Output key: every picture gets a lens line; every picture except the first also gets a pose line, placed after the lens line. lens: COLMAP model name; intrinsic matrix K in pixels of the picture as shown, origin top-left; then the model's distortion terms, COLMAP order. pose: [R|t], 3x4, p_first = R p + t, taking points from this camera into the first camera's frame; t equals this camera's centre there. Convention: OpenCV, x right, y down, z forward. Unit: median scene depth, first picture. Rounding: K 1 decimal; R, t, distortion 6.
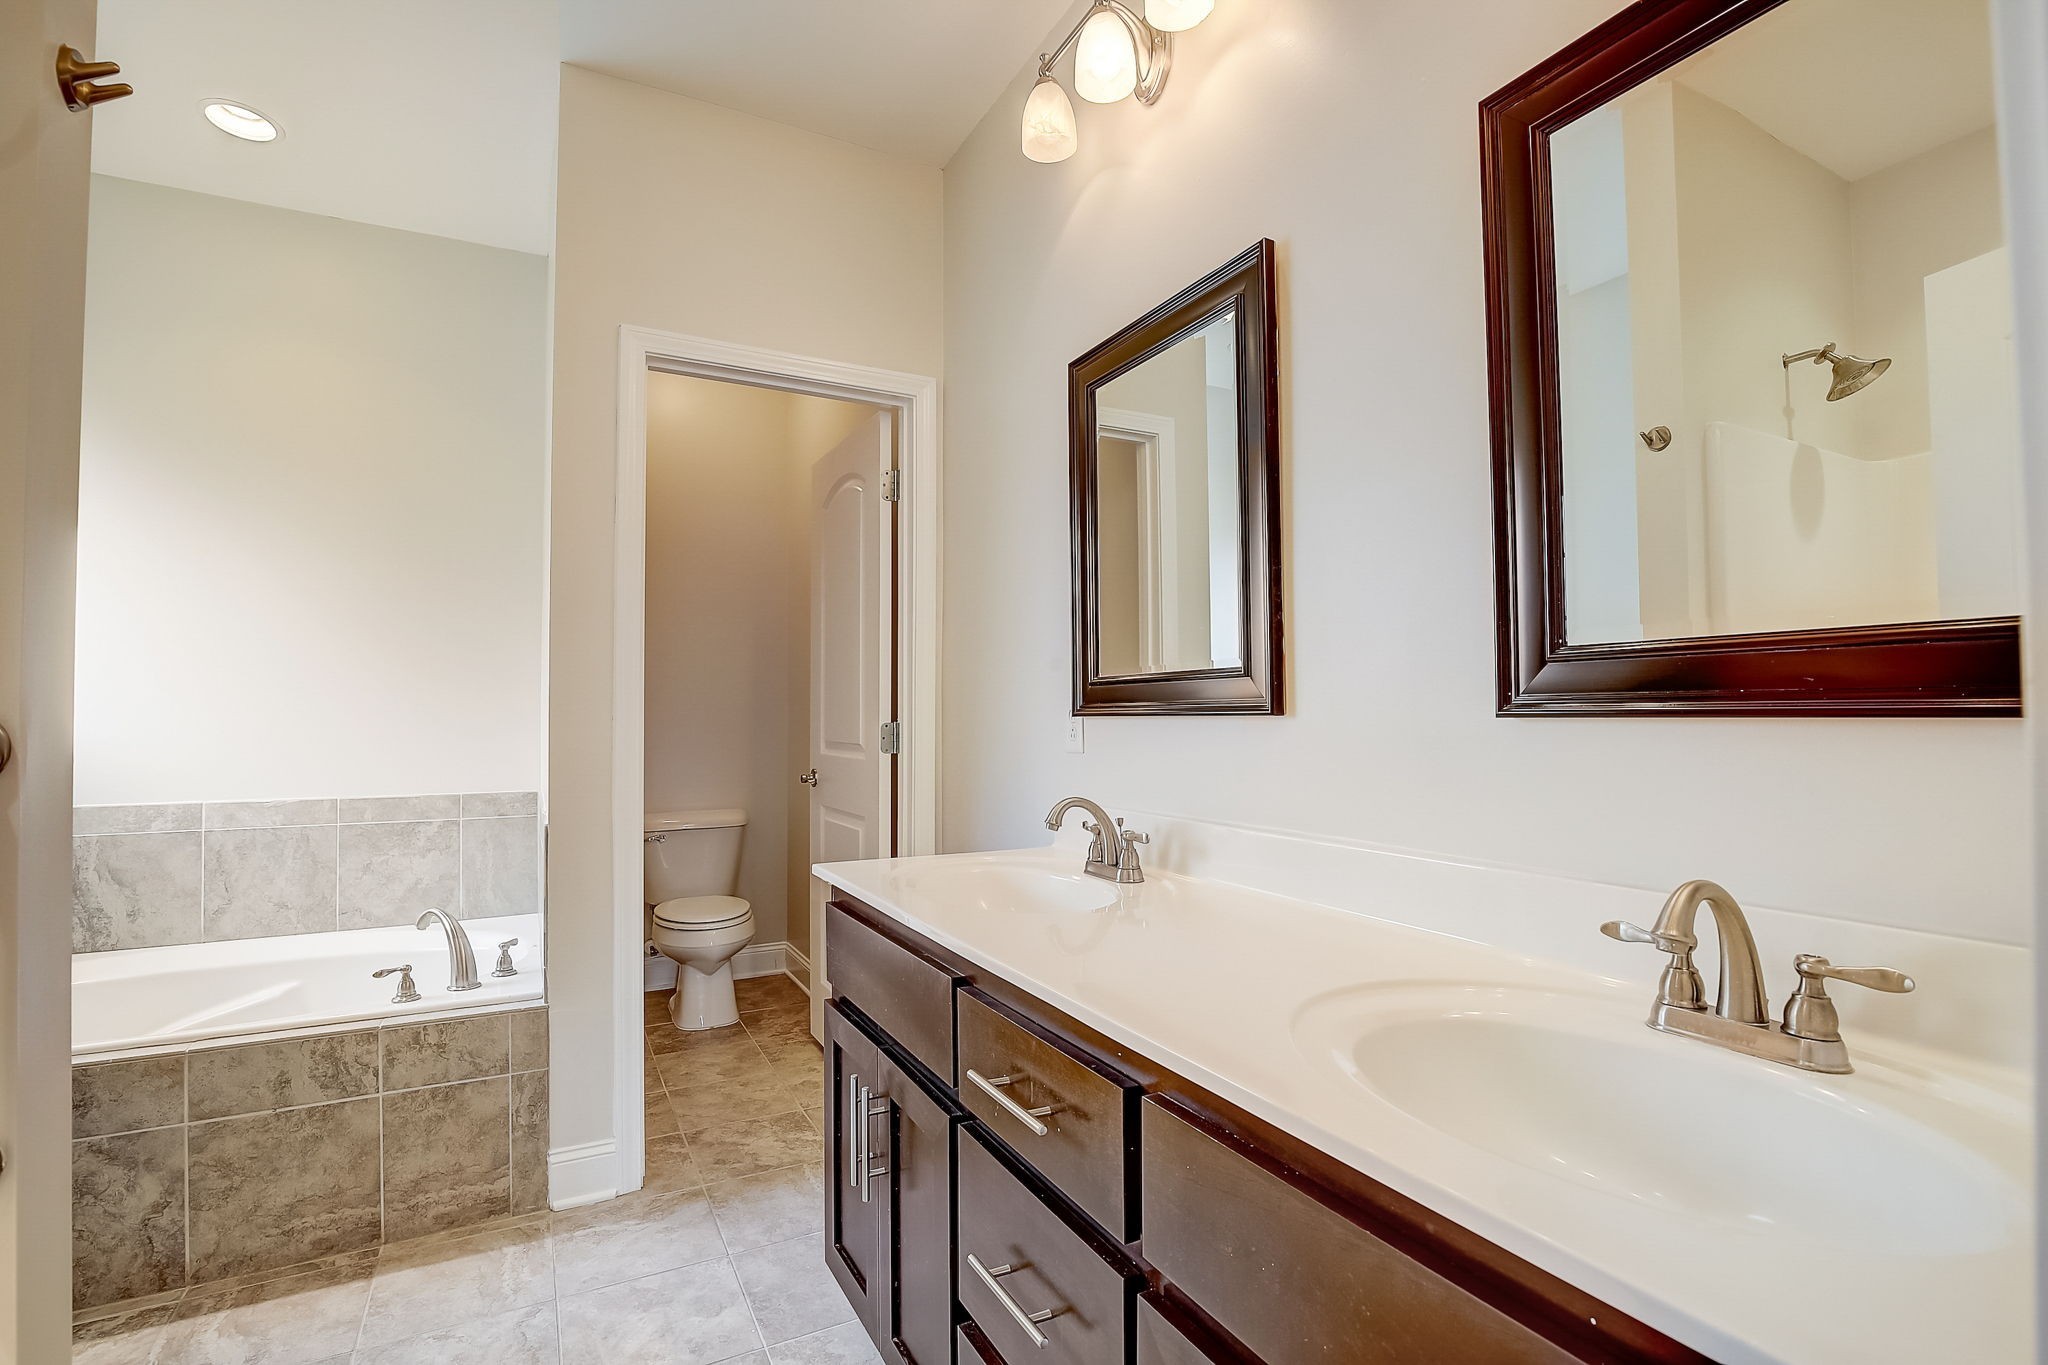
lens RADIAL K [[939.4, 0, 1026.5], [0, 939.4, 691.1], [0, 0, 1]] dist [-0.038443, 0.007860]
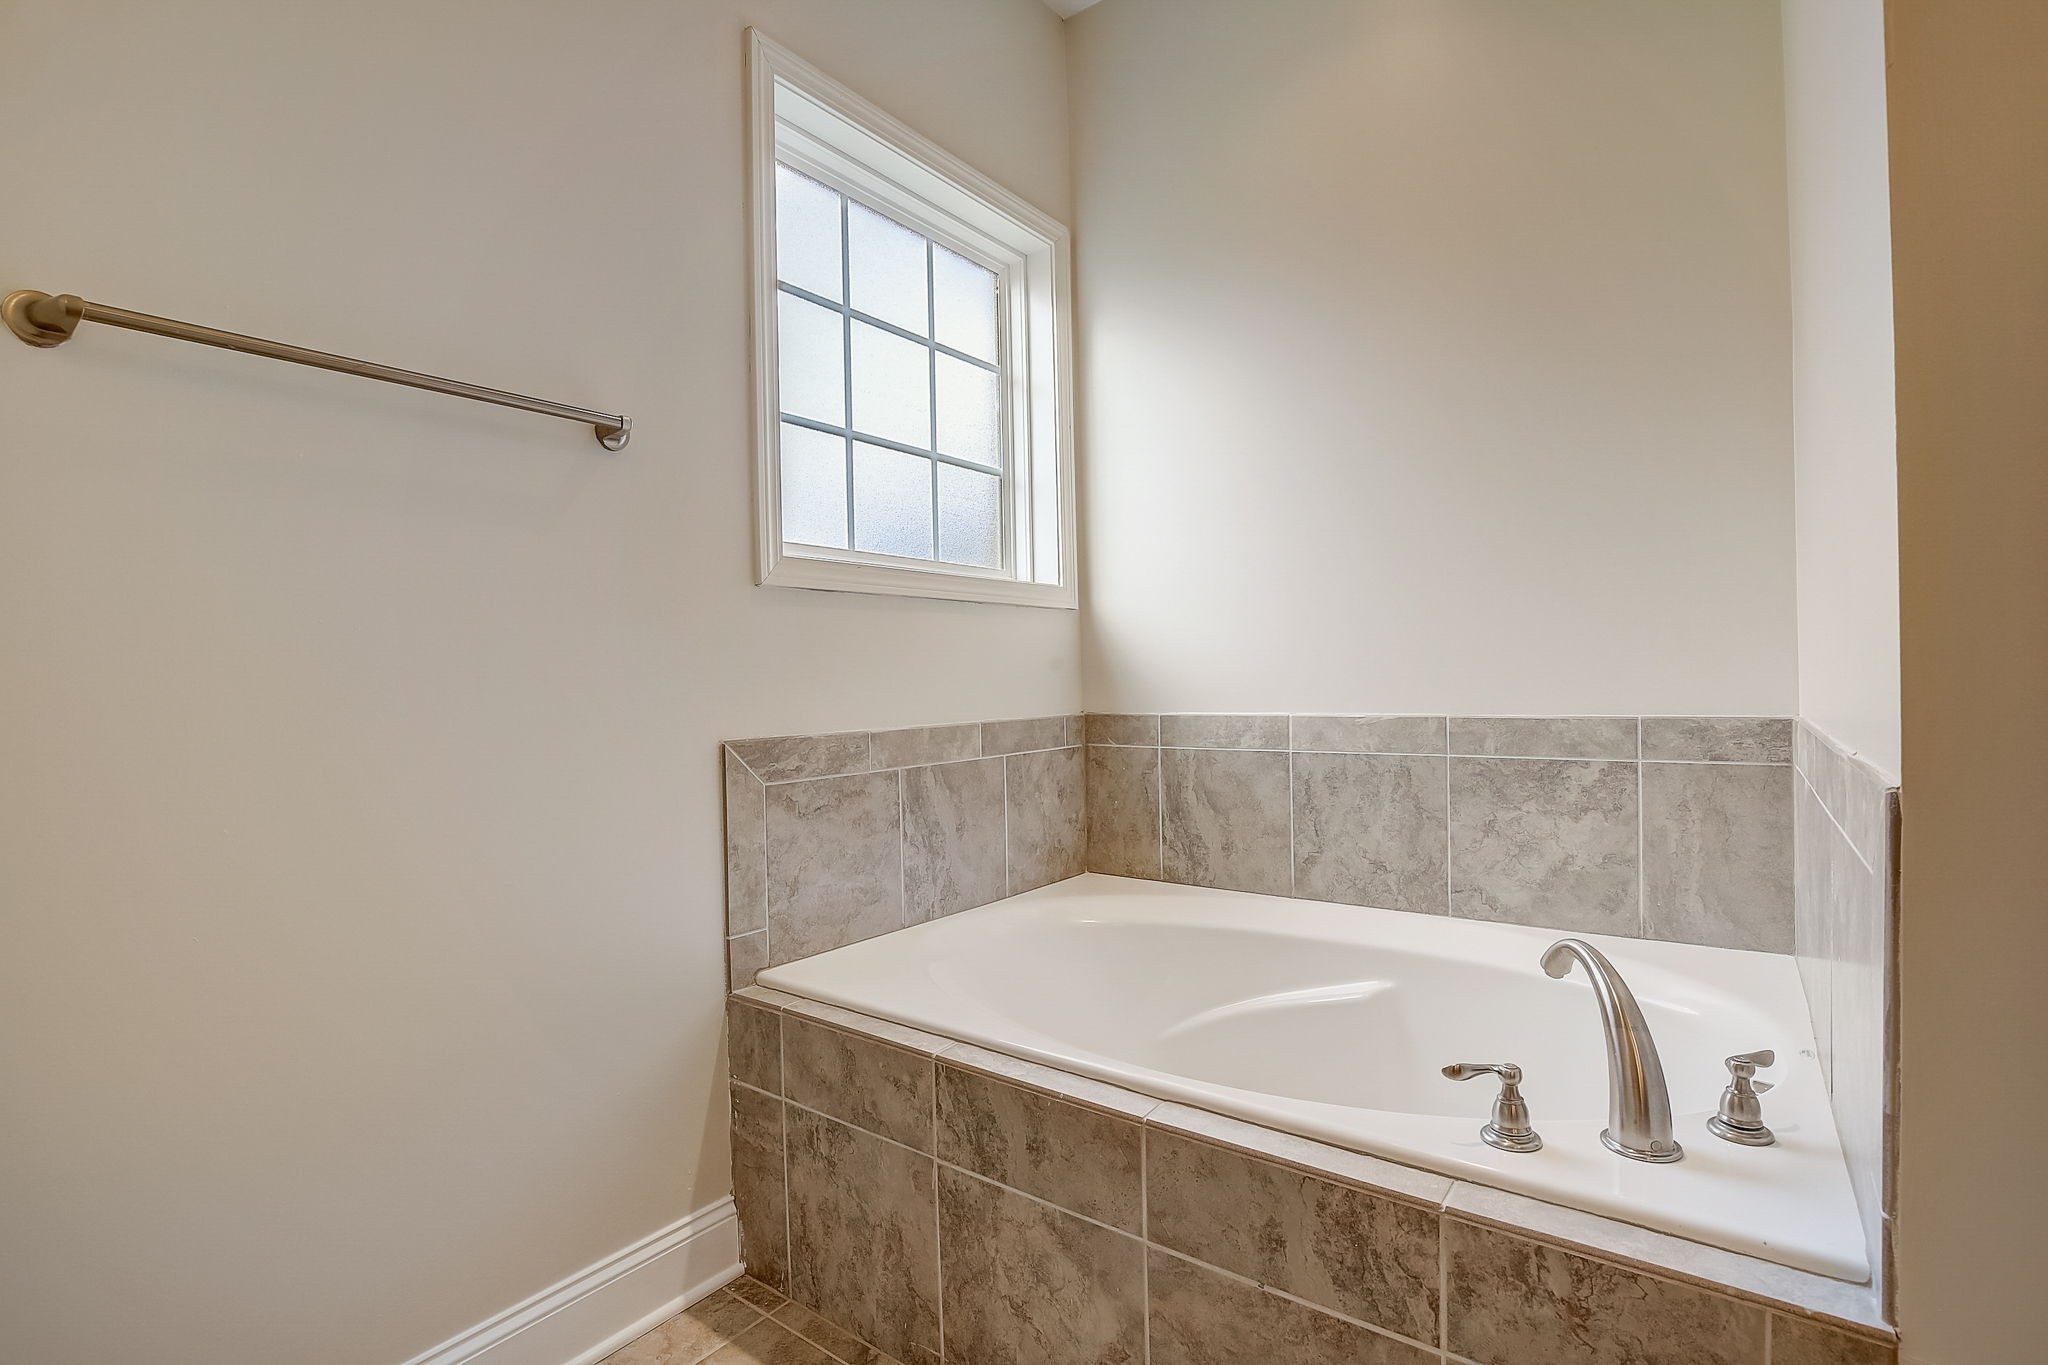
lens RADIAL K [[939.4, 0, 1026.5], [0, 939.4, 691.1], [0, 0, 1]] dist [-0.038443, 0.007860]
pose [[0.417661, 0.007839, -0.908569, -0.296967], [0.044837, 0.998567, 0.029227, 0.072536], [0.907496, -0.052944, 0.416711, 0.499033]]
